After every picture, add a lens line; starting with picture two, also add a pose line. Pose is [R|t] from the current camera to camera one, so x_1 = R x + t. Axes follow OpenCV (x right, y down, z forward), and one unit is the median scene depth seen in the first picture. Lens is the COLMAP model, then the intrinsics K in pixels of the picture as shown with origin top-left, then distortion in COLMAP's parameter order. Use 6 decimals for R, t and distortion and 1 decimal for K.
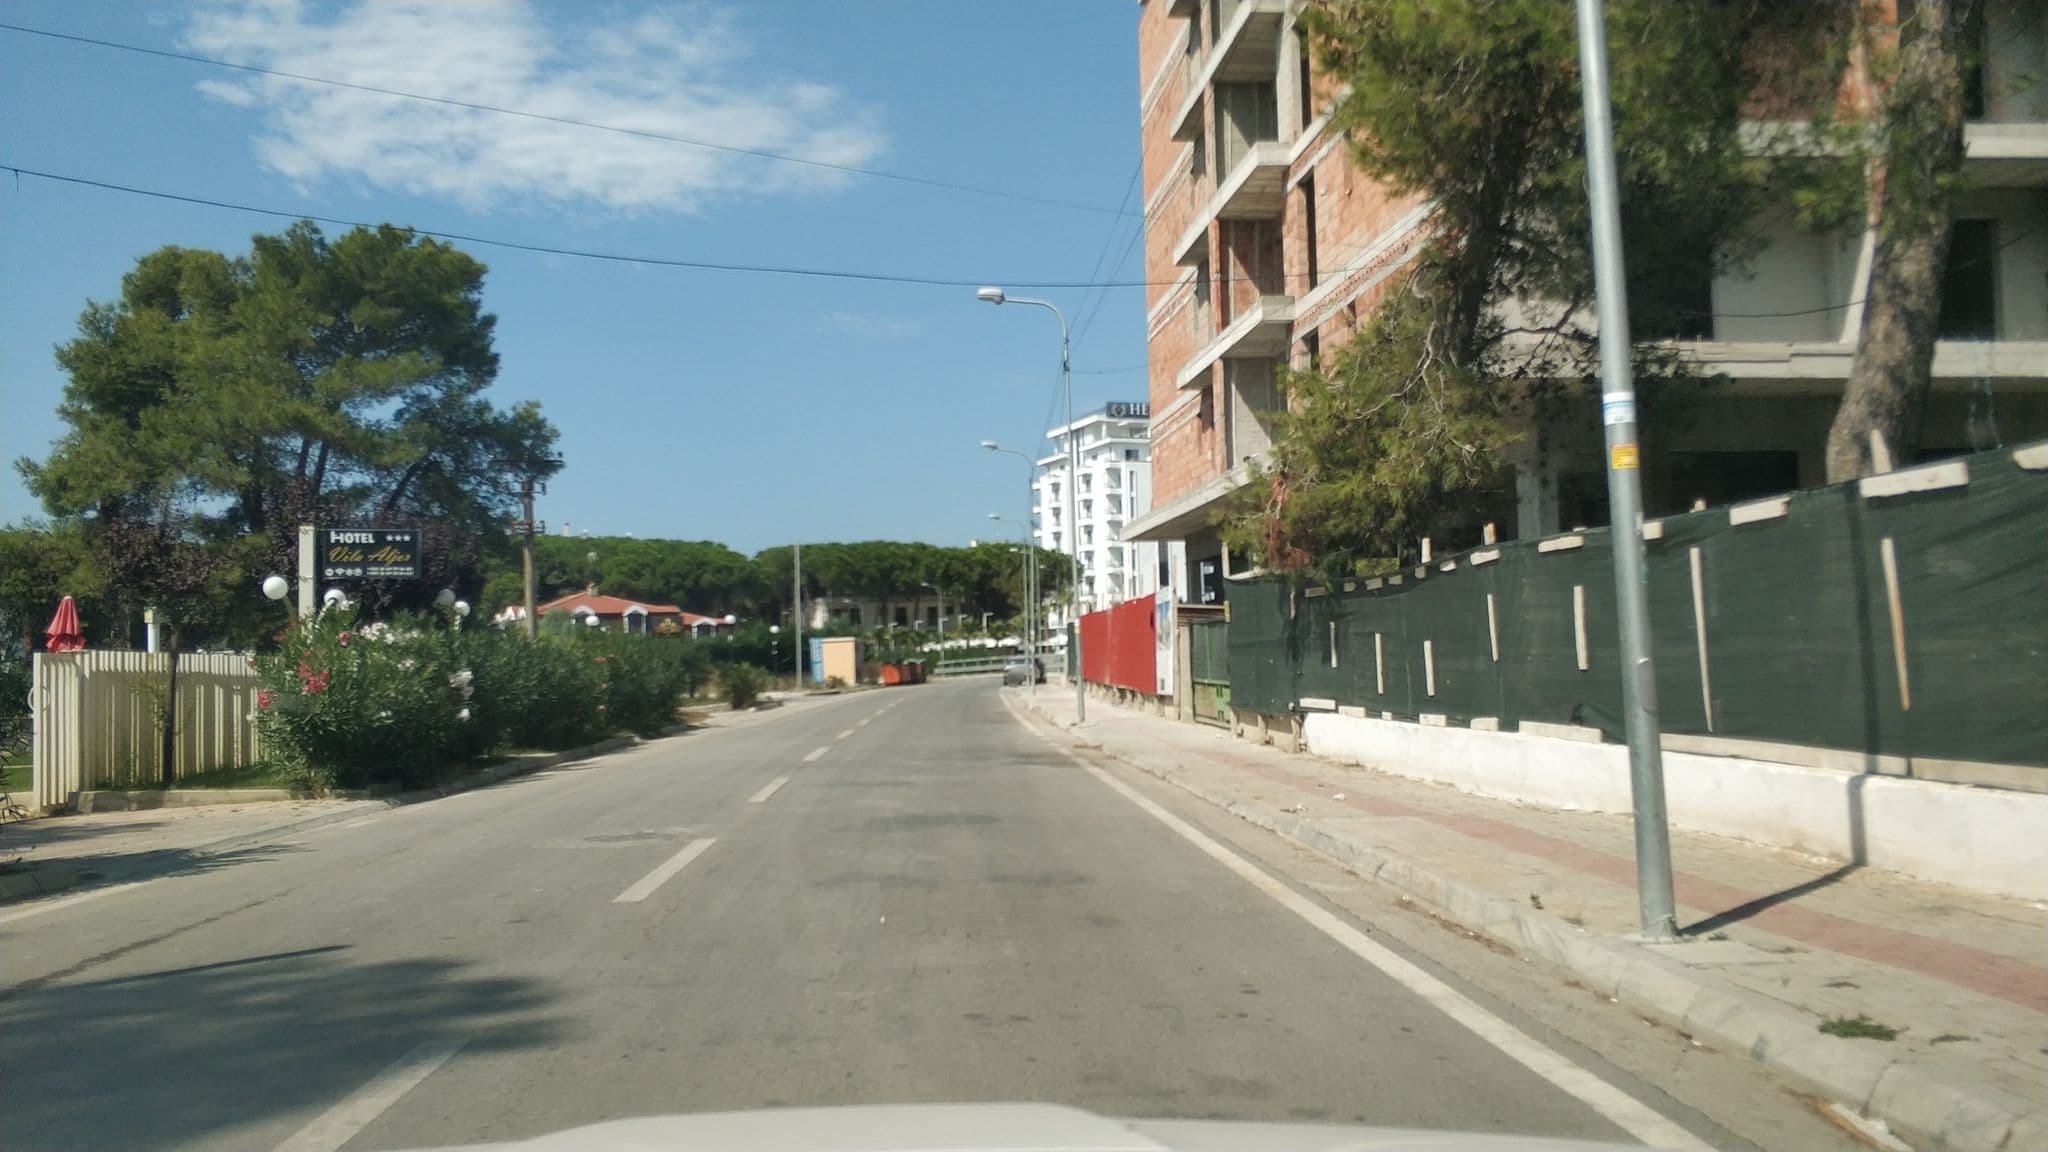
lens RADIAL K [[1623.3, 0, 1090.3], [0, 1623.3, 545.9], [0, 0, 1]] dist [-0.077971, 0.009152]
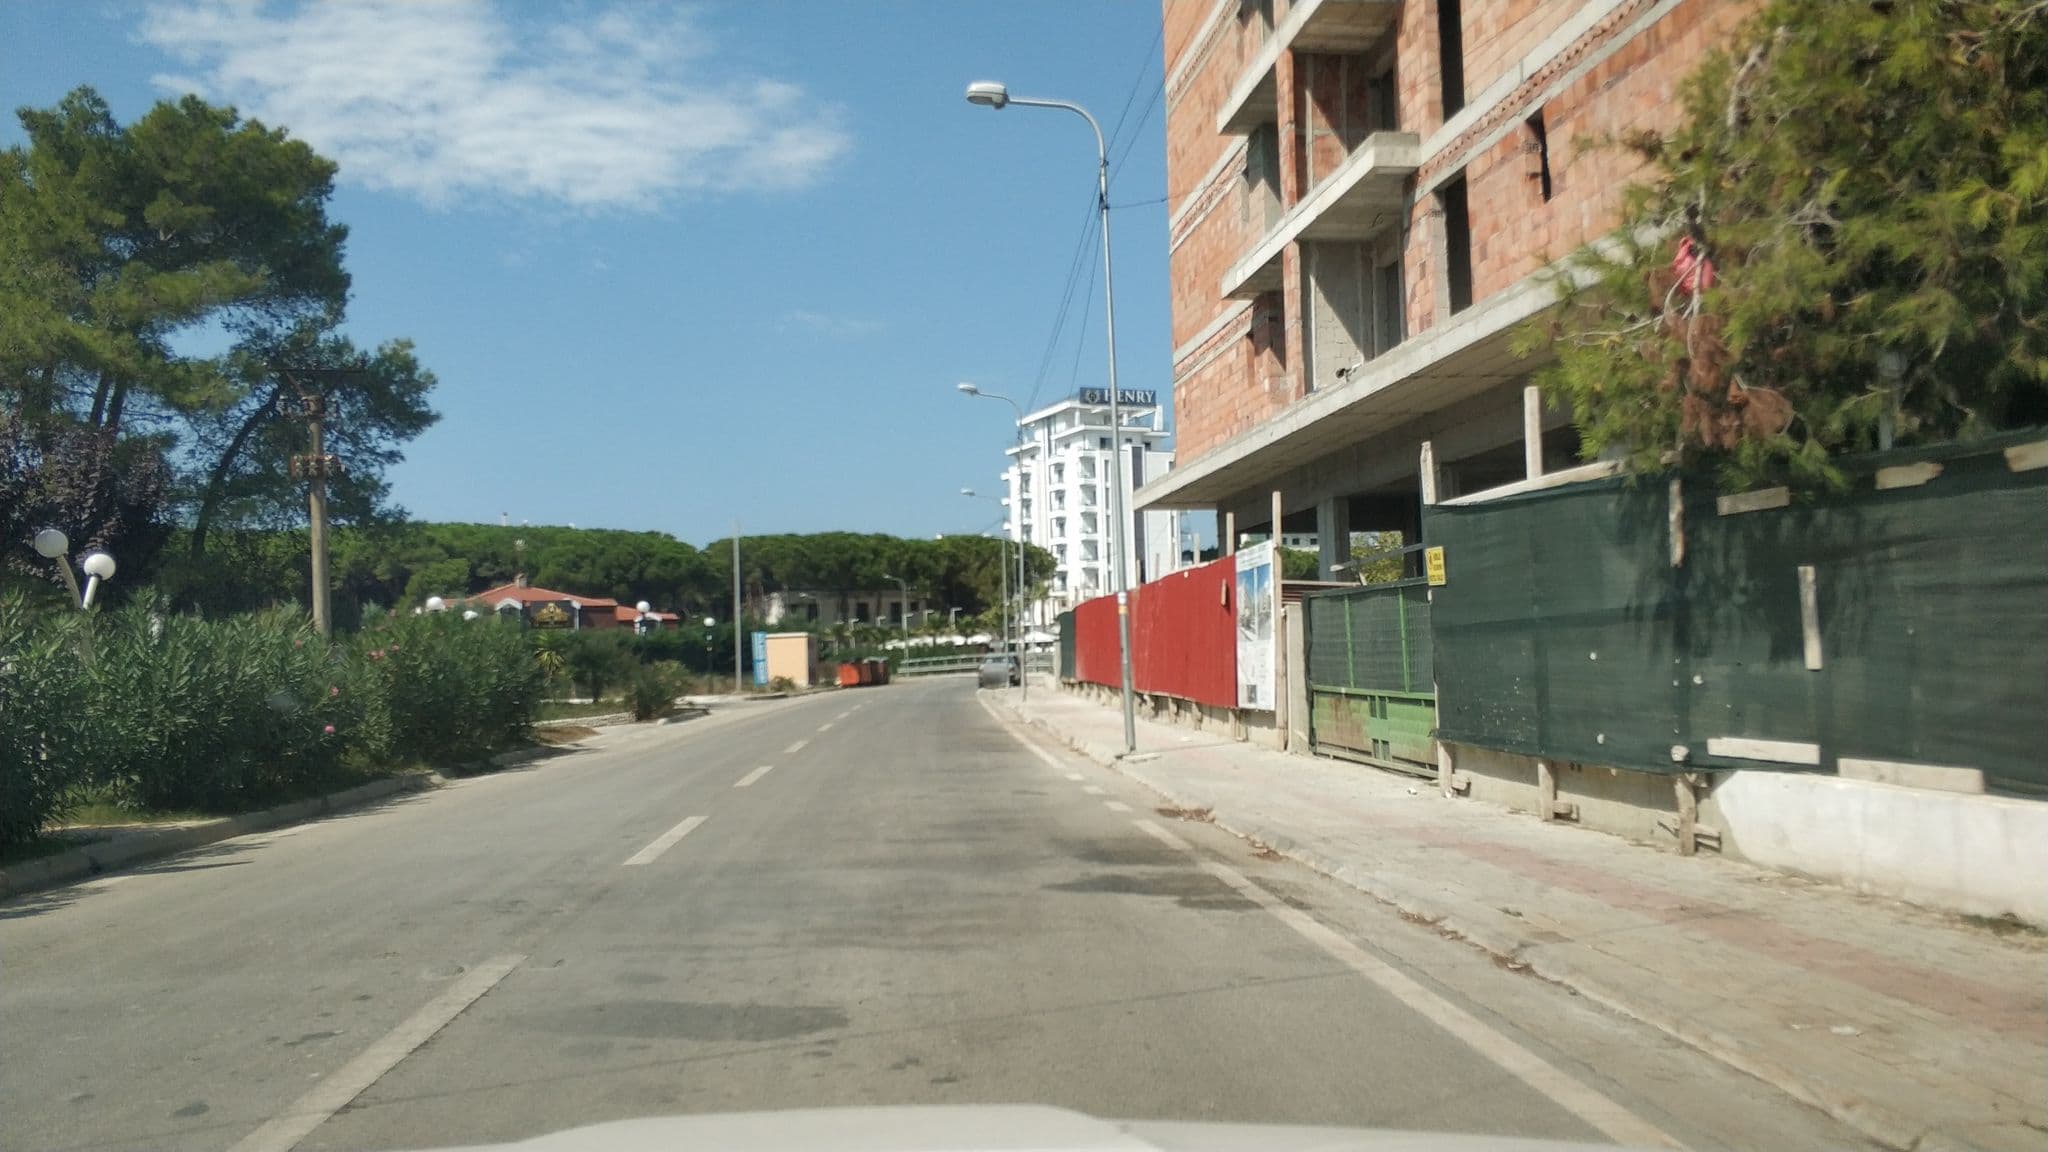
lens RADIAL K [[1603.5, 0, 1125.5], [0, 1603.5, 606.8], [0, 0, 1]] dist [-0.086654, -0.001182]
pose [[0.998963, 0.001738, 0.045493, -0.009705], [-0.003440, 0.999296, 0.037362, 0.007497], [-0.045396, -0.037480, 0.998266, 0.099899]]
